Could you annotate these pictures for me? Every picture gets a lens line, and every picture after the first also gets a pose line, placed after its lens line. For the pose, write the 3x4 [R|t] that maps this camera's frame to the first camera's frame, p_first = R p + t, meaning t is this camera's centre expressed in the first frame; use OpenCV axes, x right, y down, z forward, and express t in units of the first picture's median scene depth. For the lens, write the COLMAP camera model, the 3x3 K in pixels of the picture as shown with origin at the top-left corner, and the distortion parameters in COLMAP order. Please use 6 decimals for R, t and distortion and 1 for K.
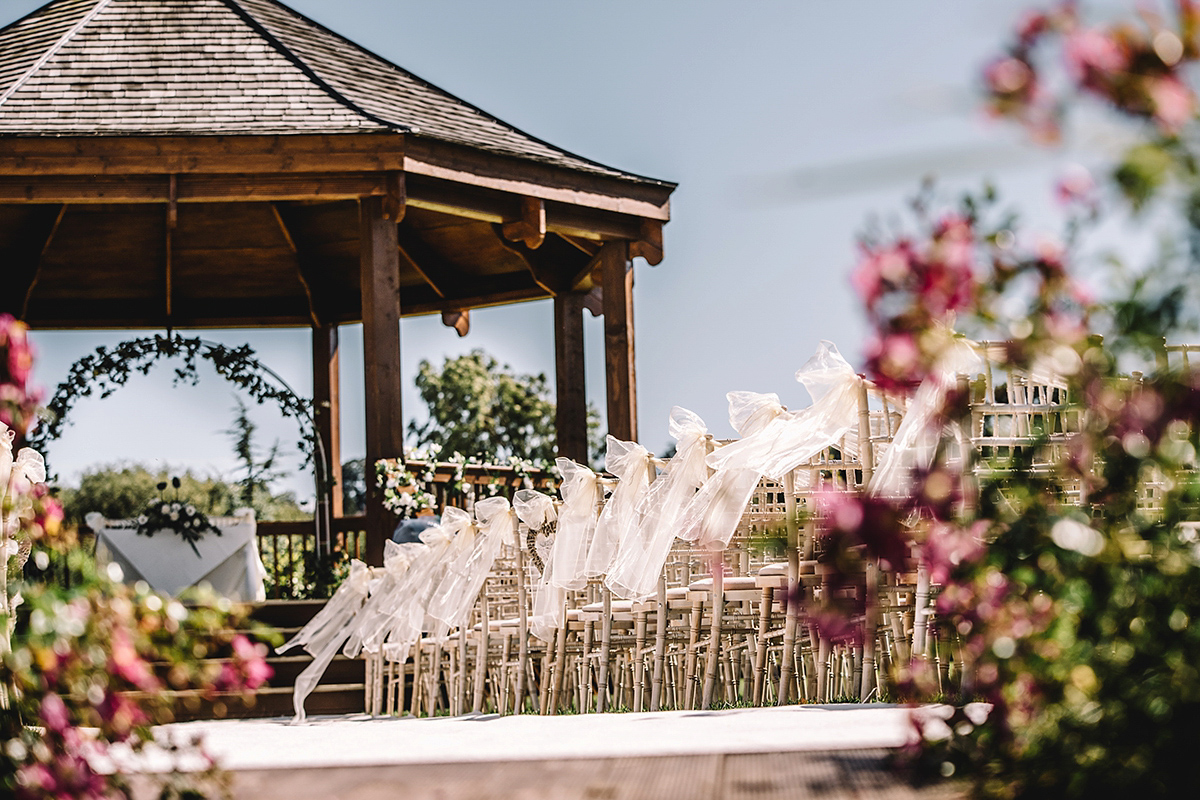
lens RADIAL K [[2884.6, 0, 599.1], [0, 2884.6, 400.9], [0, 0, 1]] dist [-0.011453, 0.000000]
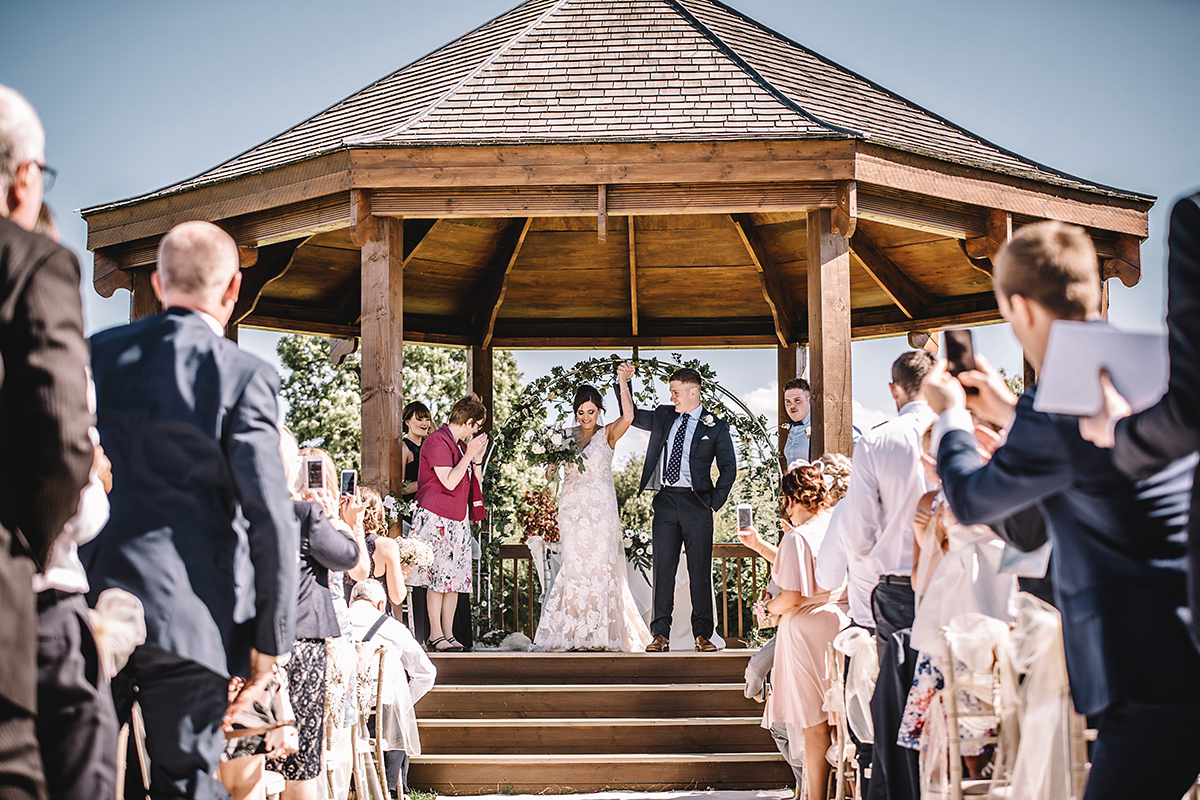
lens RADIAL K [[2417.4, 0, 597.2], [0, 2417.4, 400.0], [0, 0, 1]] dist [-0.241593, 0.000000]
pose [[0.980817, 0.008791, -0.194733, 0.000658], [-0.008690, 0.999961, 0.001370, -0.010389], [0.194737, 0.000349, 0.980855, 0.228276]]
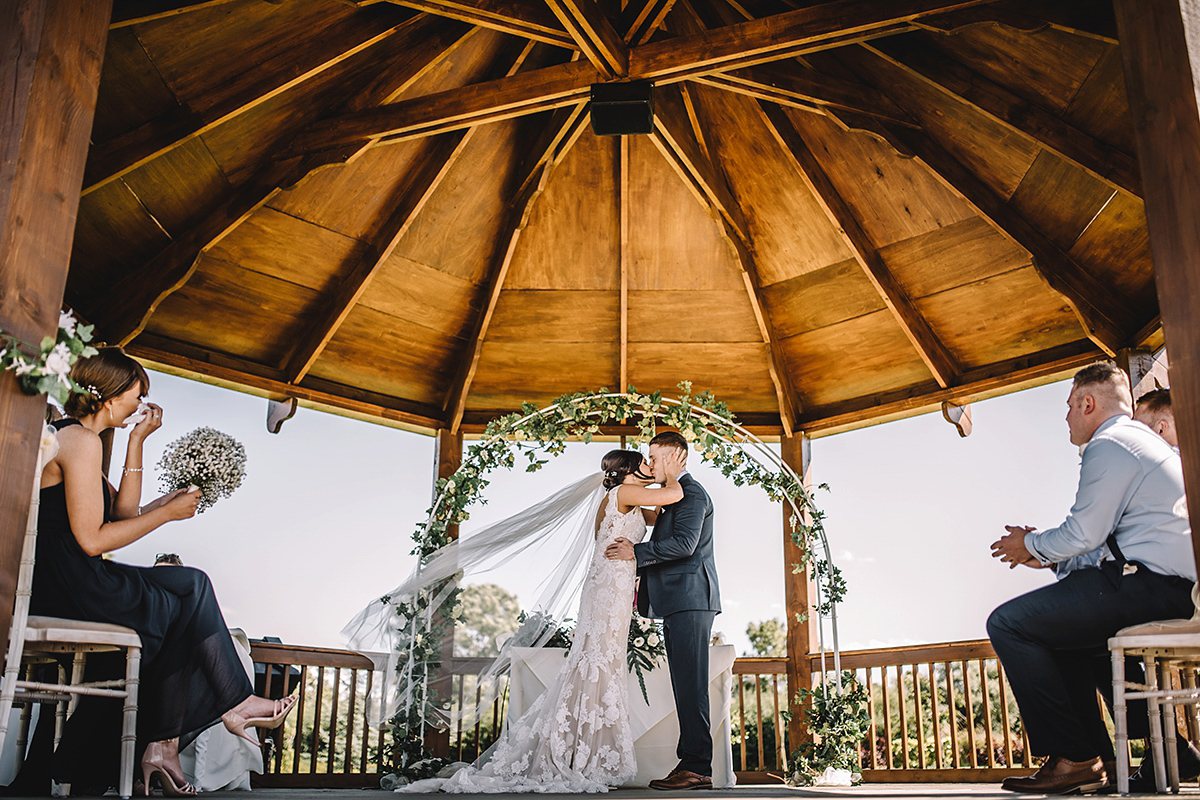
lens RADIAL K [[1173.0, 0, 675.4], [0, 1173.0, 397.3], [0, 0, 1]] dist [-0.061722, 0.000000]
pose [[0.993748, -0.010889, -0.111116, -0.116657], [-0.013078, 0.977030, -0.212699, 0.050867], [0.110880, 0.212822, 0.970779, 0.816316]]
